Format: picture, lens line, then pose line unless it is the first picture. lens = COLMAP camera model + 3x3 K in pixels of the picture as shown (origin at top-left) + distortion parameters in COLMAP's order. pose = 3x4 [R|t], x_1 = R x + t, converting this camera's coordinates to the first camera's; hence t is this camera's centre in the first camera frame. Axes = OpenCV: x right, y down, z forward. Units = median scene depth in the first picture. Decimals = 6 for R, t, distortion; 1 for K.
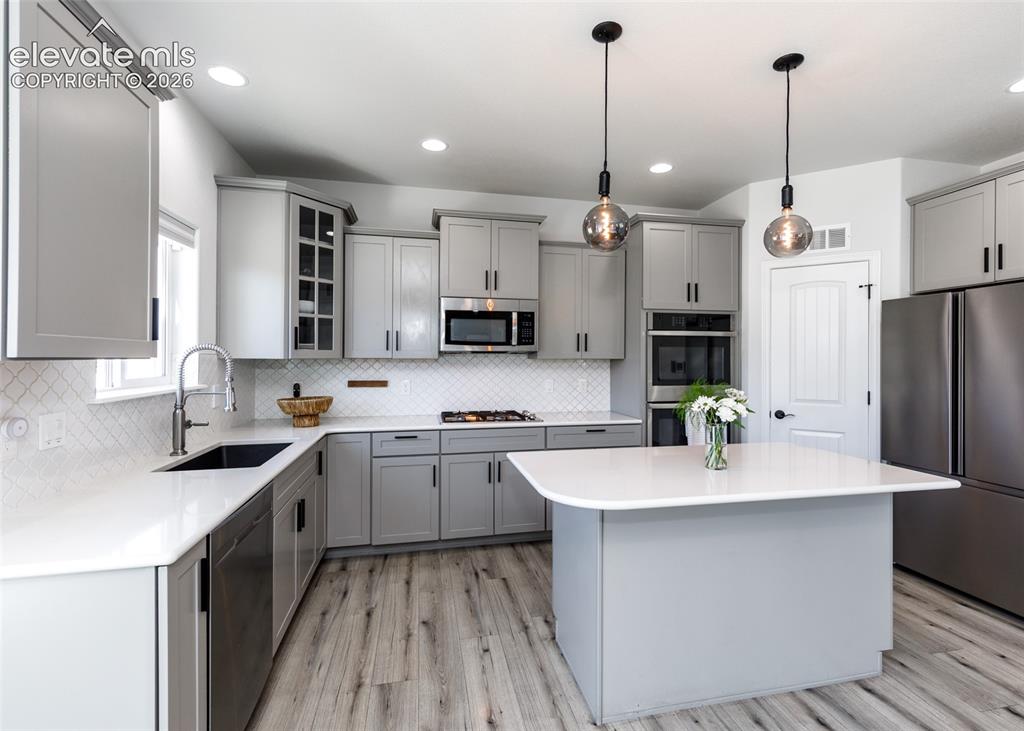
lens RADIAL K [[465.1, 0, 513.3], [0, 465.1, 358.3], [0, 0, 1]] dist [0.001442, 0.000078]
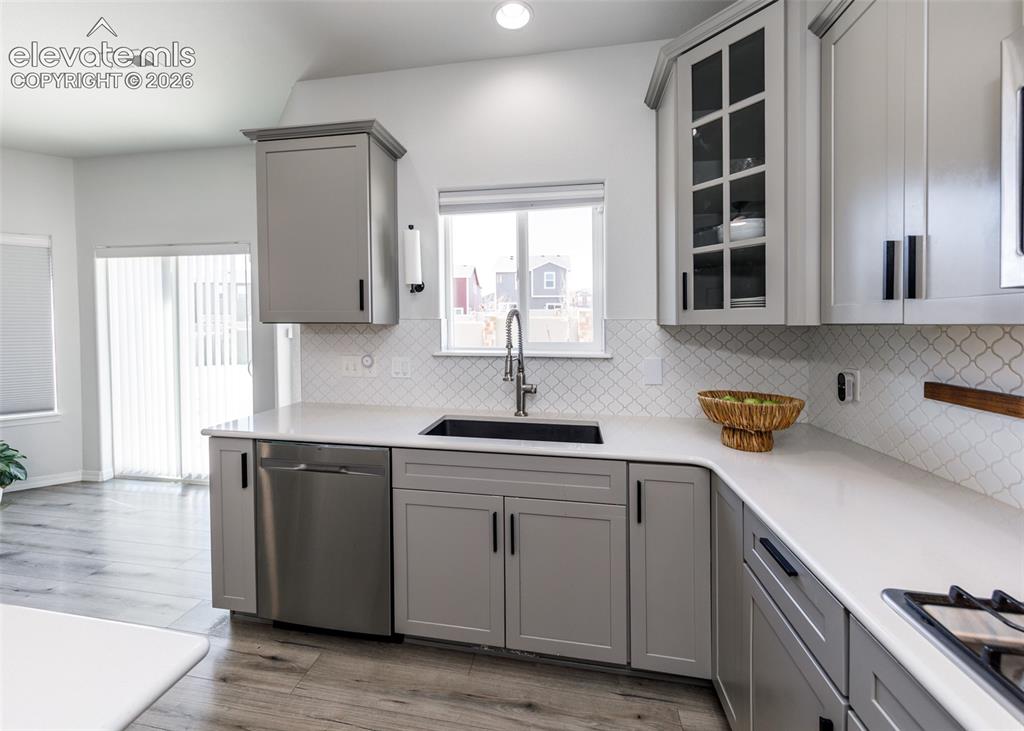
lens RADIAL K [[400.6, 0, 506.9], [0, 400.6, 329.3], [0, 0, 1]] dist [-0.007633, 0.000190]
pose [[-0.357542, 0.016526, -0.933751, 0.105698], [0.000934, 0.999849, 0.017338, -0.003021], [0.933897, 0.005327, -0.357504, 0.943434]]
